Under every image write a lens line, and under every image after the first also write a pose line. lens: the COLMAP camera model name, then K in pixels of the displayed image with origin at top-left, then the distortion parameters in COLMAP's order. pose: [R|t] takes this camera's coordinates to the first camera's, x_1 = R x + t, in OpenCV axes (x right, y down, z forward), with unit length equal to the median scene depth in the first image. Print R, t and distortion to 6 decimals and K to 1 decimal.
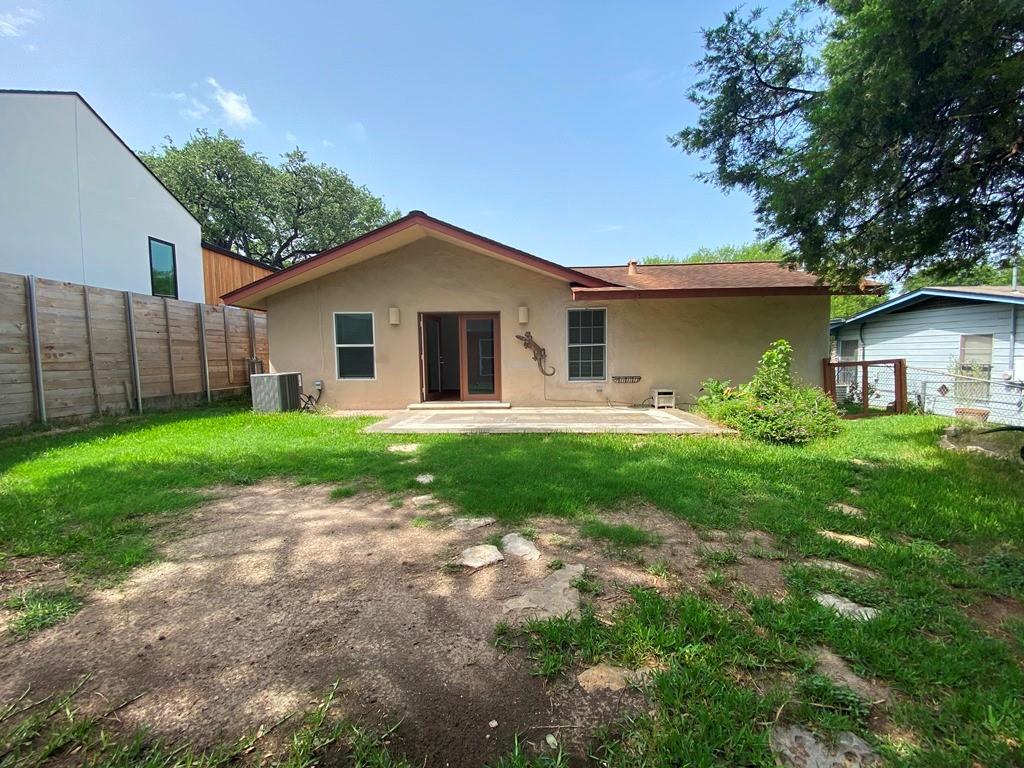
lens RADIAL K [[417.3, 0, 510.8], [0, 417.3, 386.2], [0, 0, 1]] dist [0.045351, -0.035892]
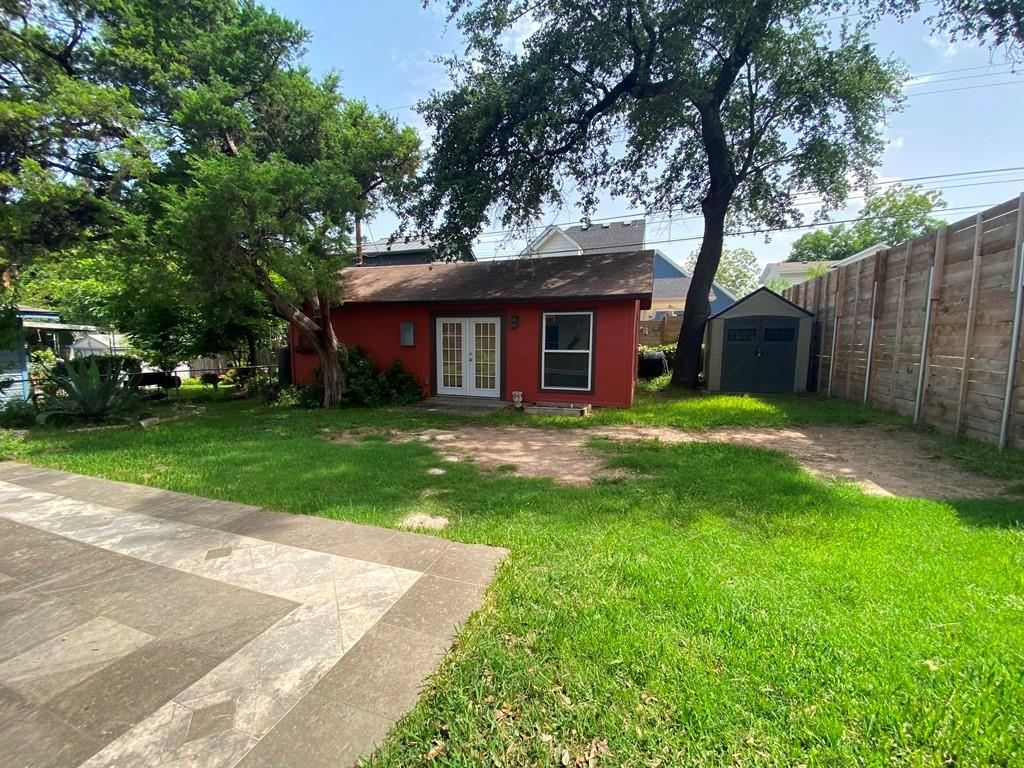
lens RADIAL K [[417.3, 0, 510.8], [0, 417.3, 386.2], [0, 0, 1]] dist [0.045351, -0.035892]
pose [[-0.960103, -0.018215, 0.279051, -0.804164], [0.035336, 0.981976, 0.185675, -0.218386], [-0.277403, 0.188127, -0.942155, 2.272543]]
